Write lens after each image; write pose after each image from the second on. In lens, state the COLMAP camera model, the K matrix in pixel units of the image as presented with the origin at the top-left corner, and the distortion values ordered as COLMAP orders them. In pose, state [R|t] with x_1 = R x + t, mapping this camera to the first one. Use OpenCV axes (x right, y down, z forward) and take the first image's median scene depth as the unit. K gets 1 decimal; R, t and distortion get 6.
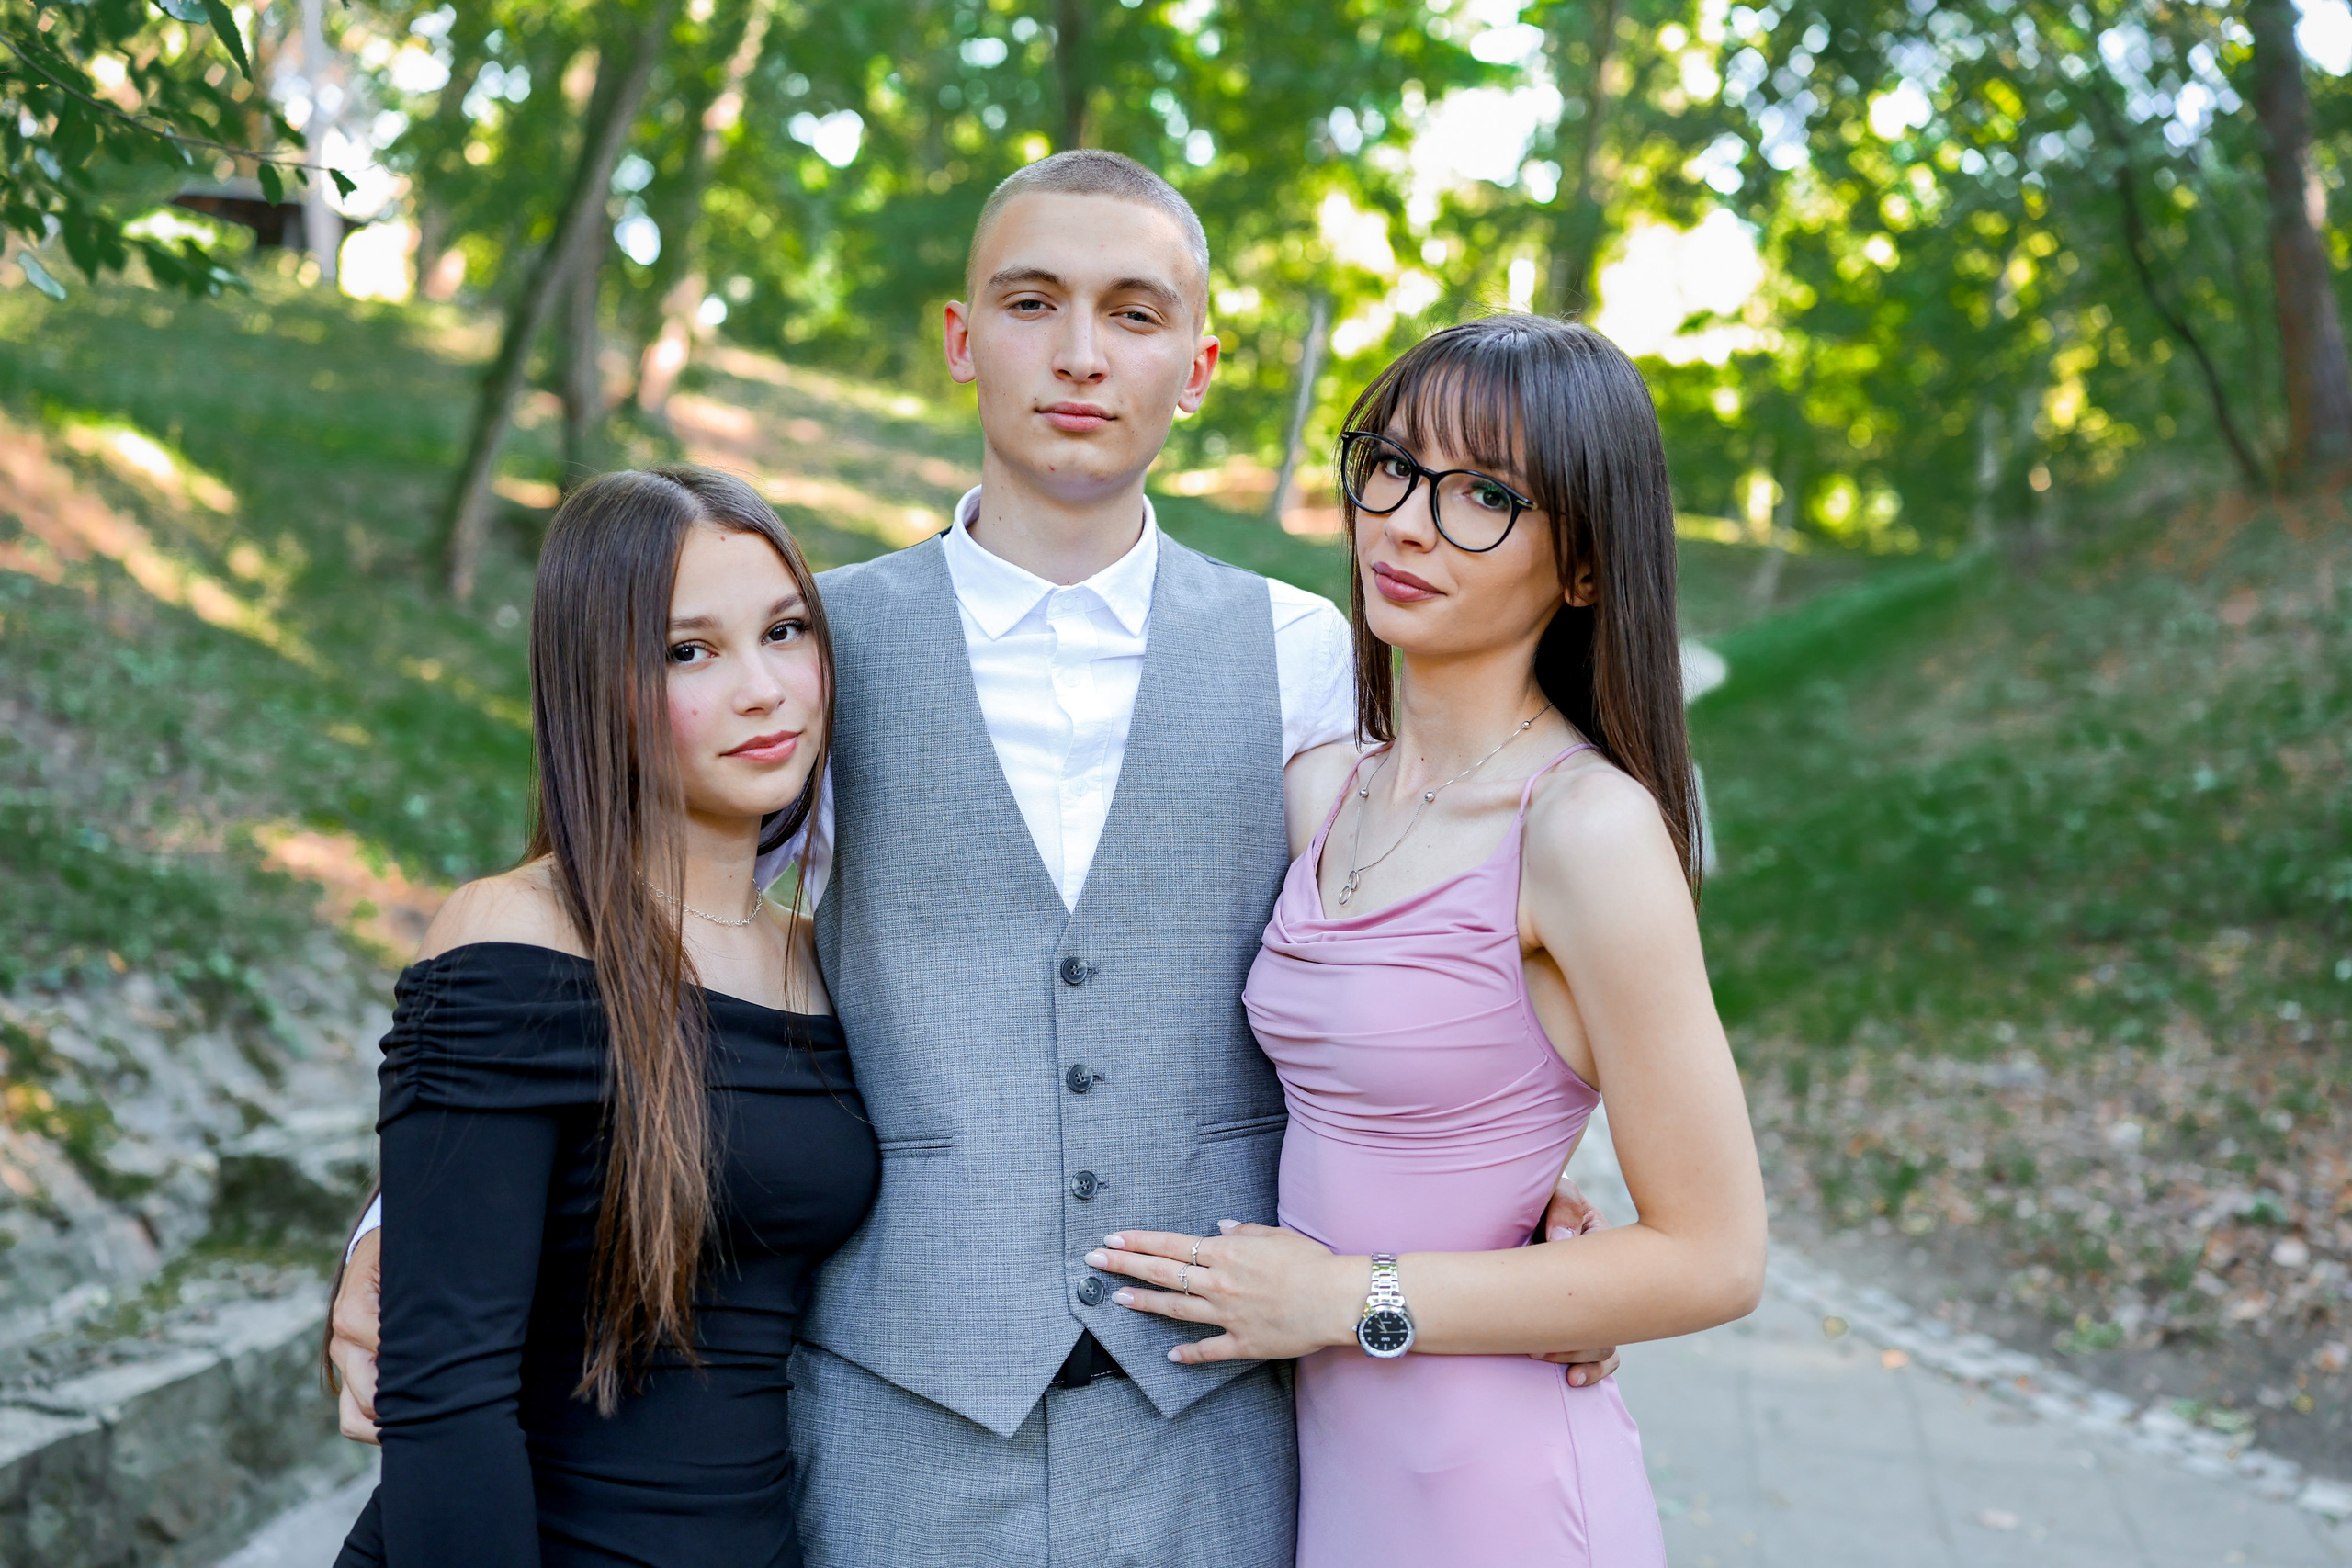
lens RADIAL K [[2090.8, 0, 1195.7], [0, 2090.8, 800.6], [0, 0, 1]] dist [-0.023834, -0.001423]
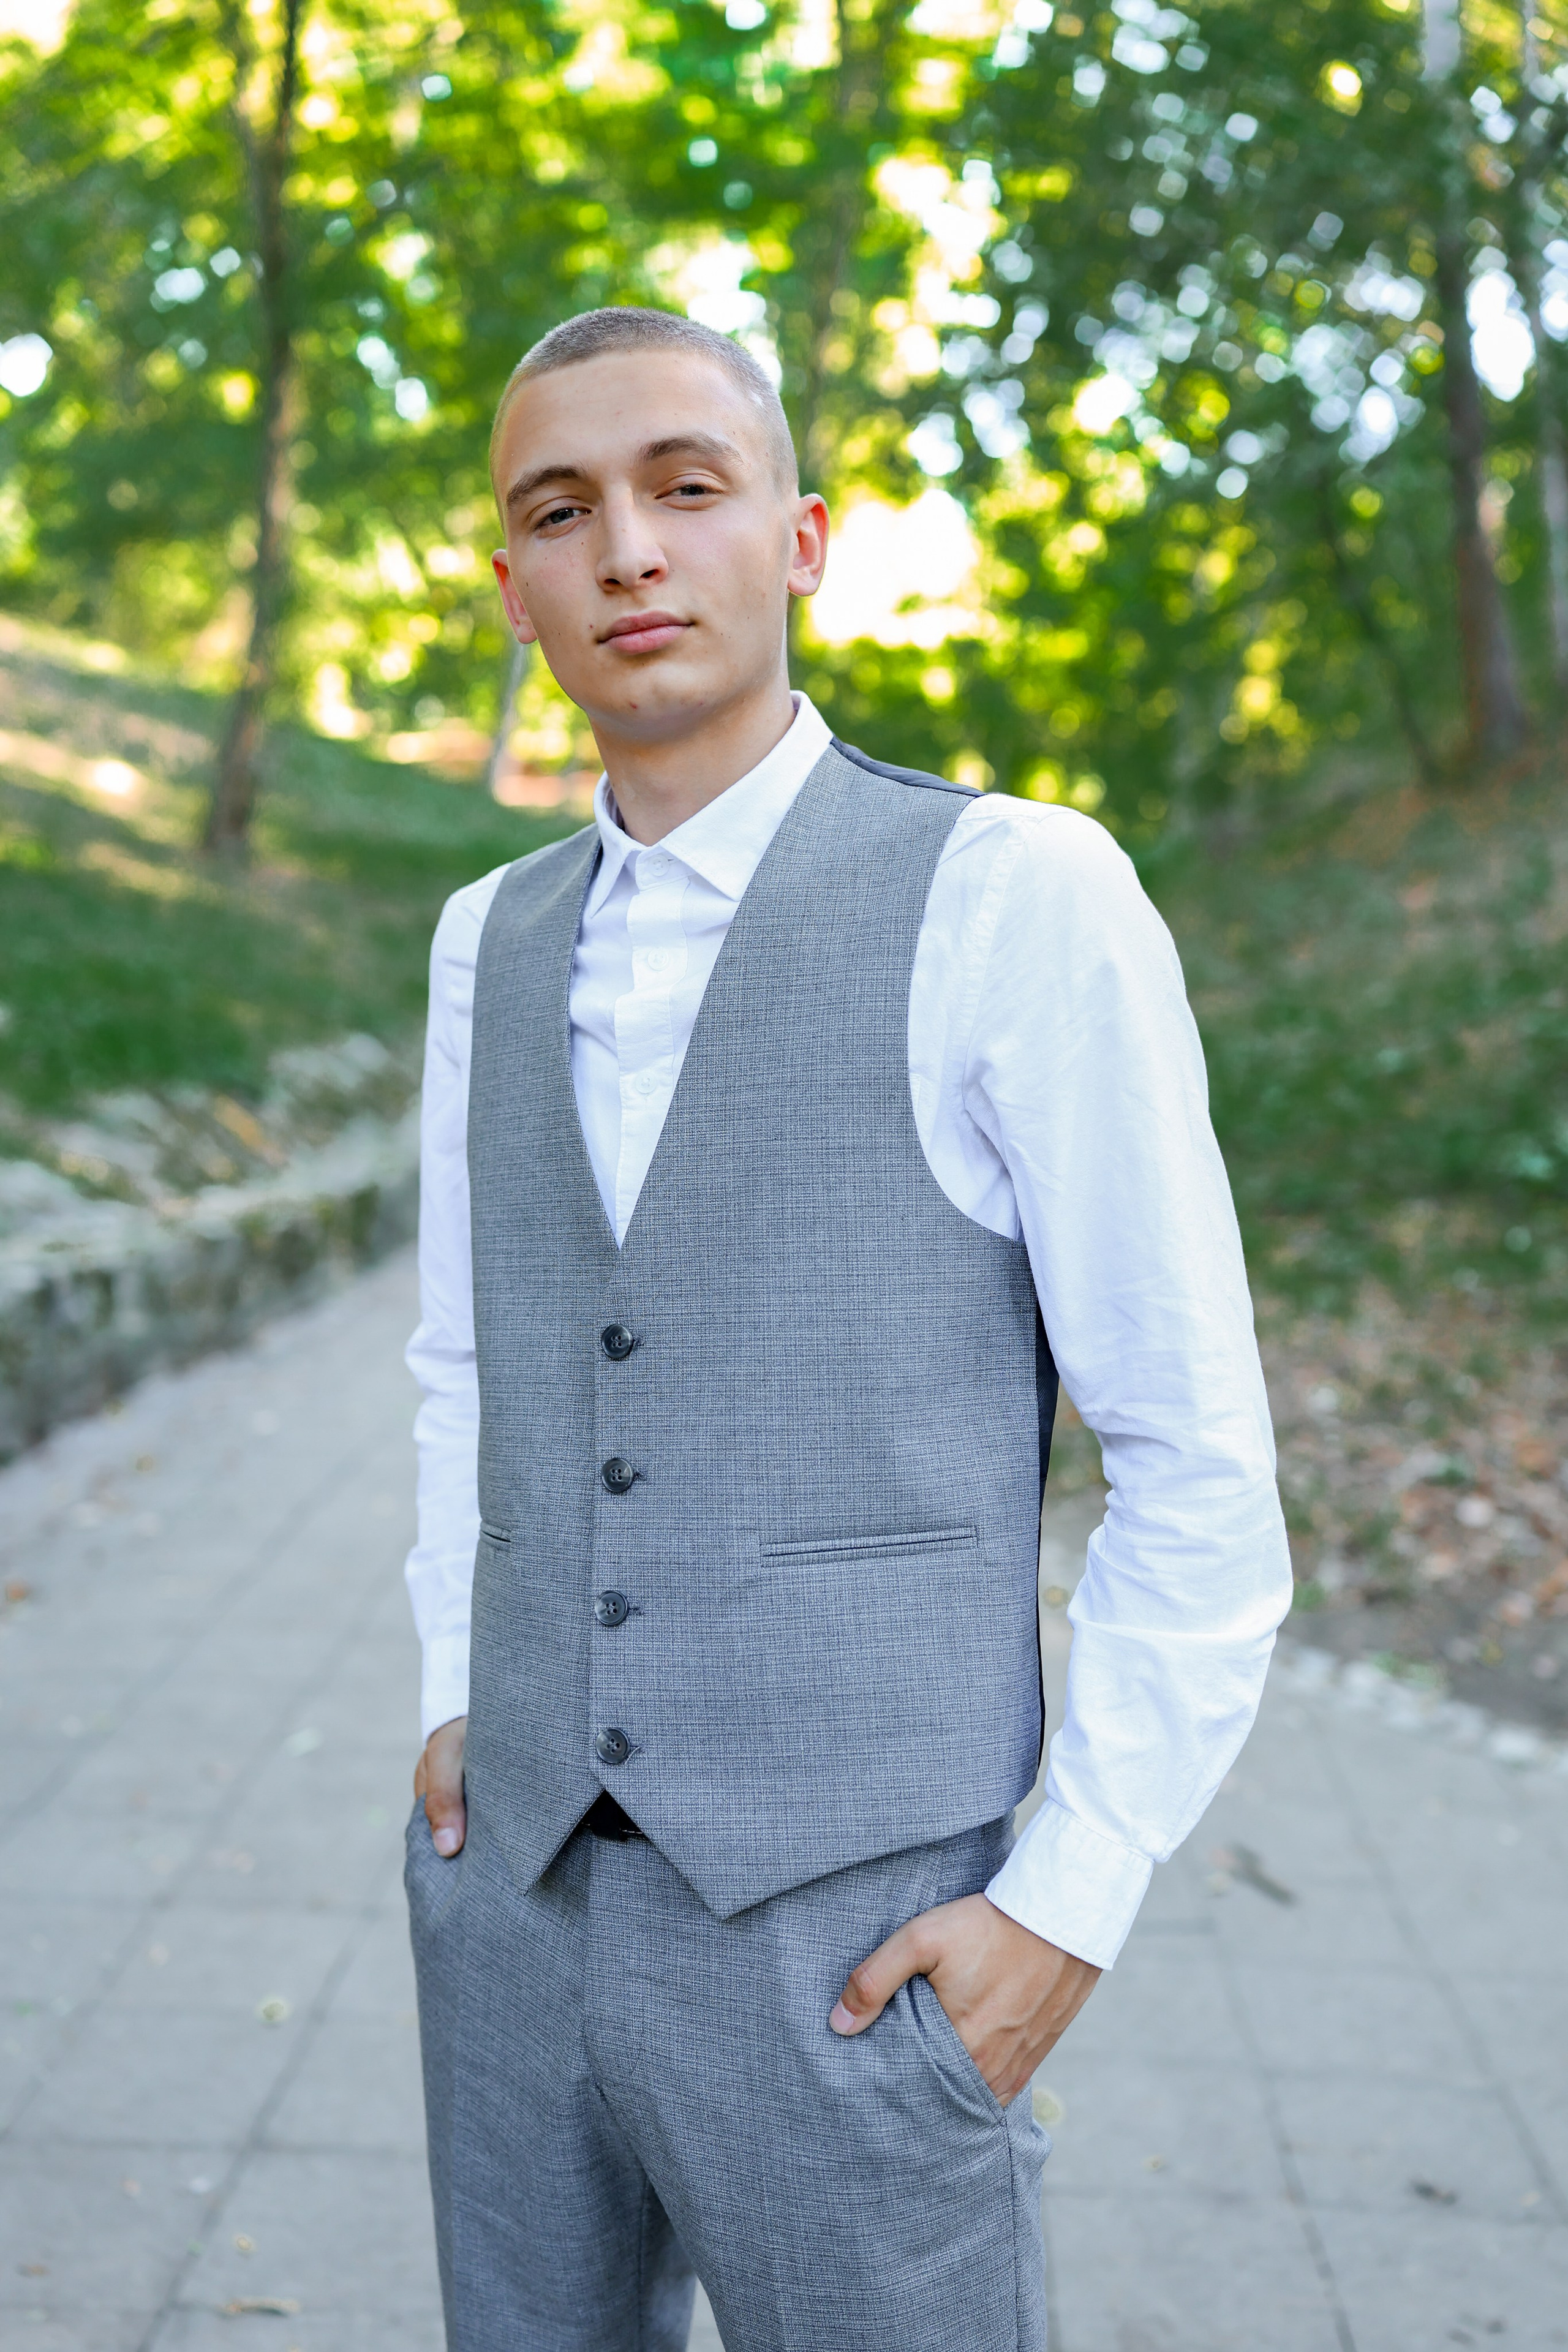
lens RADIAL K [[2091.0, 0, 777.8], [0, 2091.0, 1178.9], [0, 0, 1]] dist [-0.023834, -0.001423]
pose [[0.984727, -0.003013, 0.174079, -0.000646], [-0.005616, 0.998780, 0.049056, 0.000187], [-0.174014, -0.049284, 0.983509, 0.009471]]
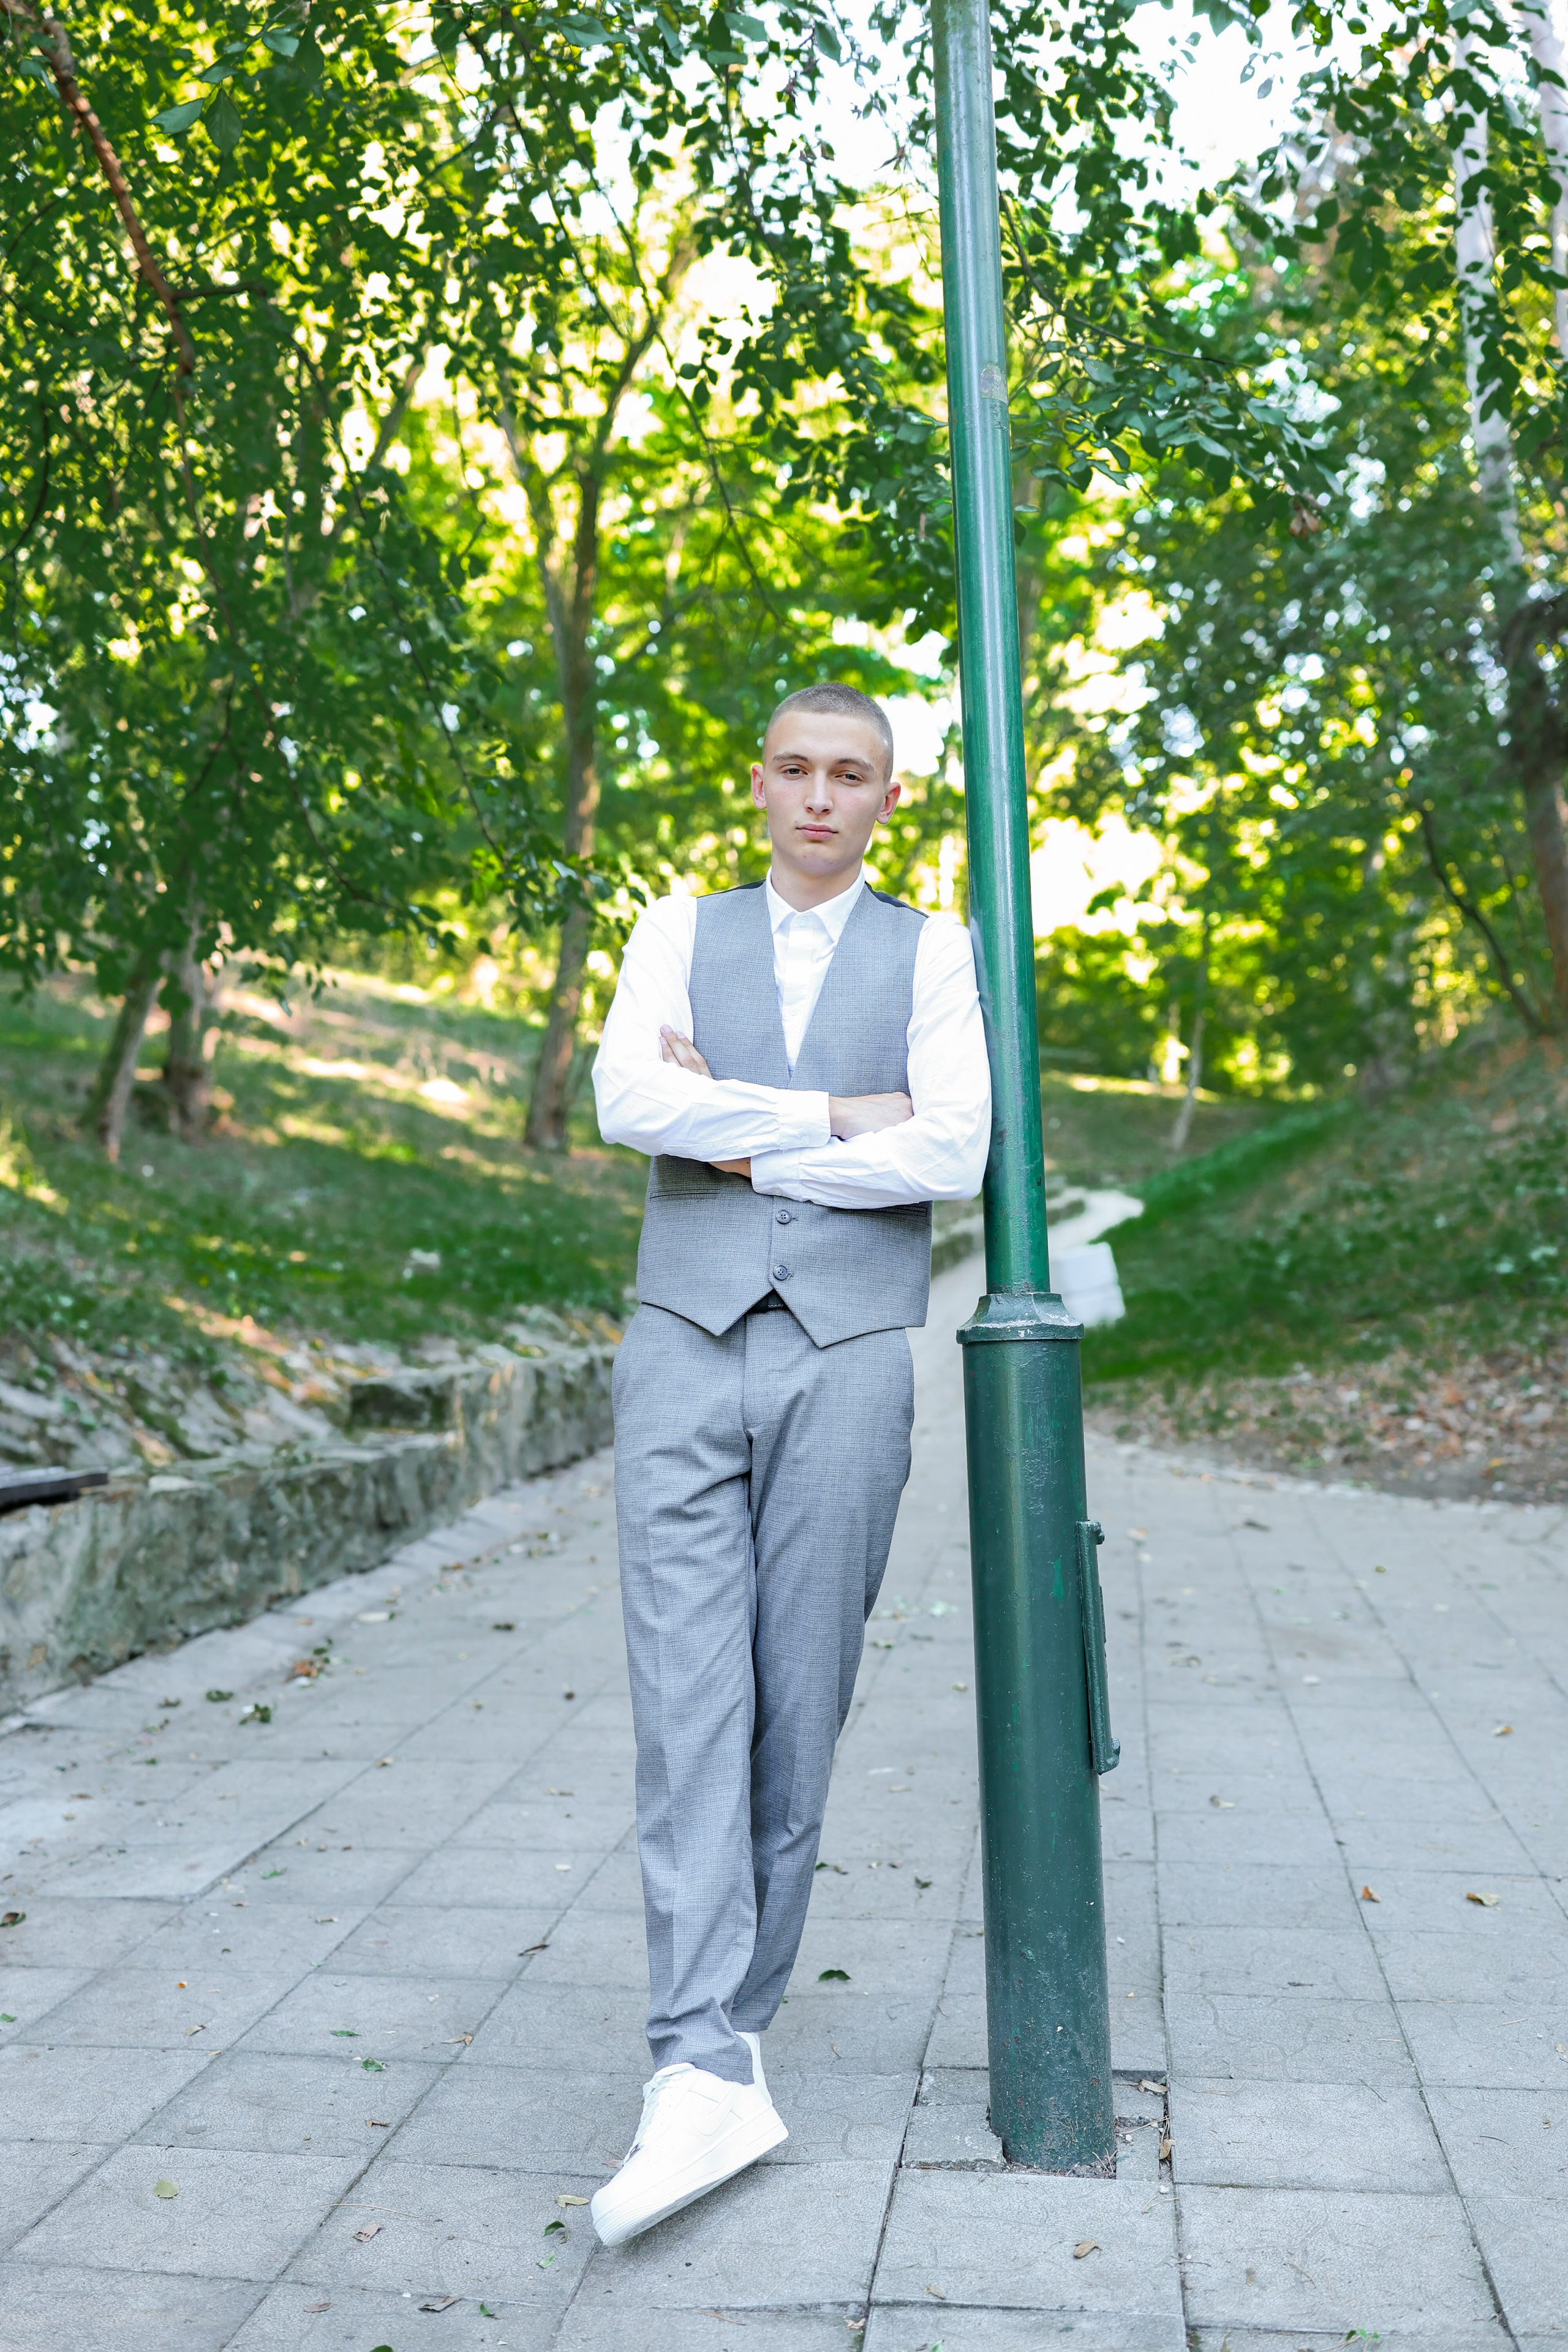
lens RADIAL K [[2091.0, 0, 766.9], [0, 2091.0, 1181.9], [0, 0, 1]] dist [-0.023834, -0.001423]
pose [[0.997491, -0.028597, 0.064764, -0.047657], [0.034369, 0.995363, -0.089842, 0.040038], [-0.061894, 0.091842, 0.993848, -0.233827]]
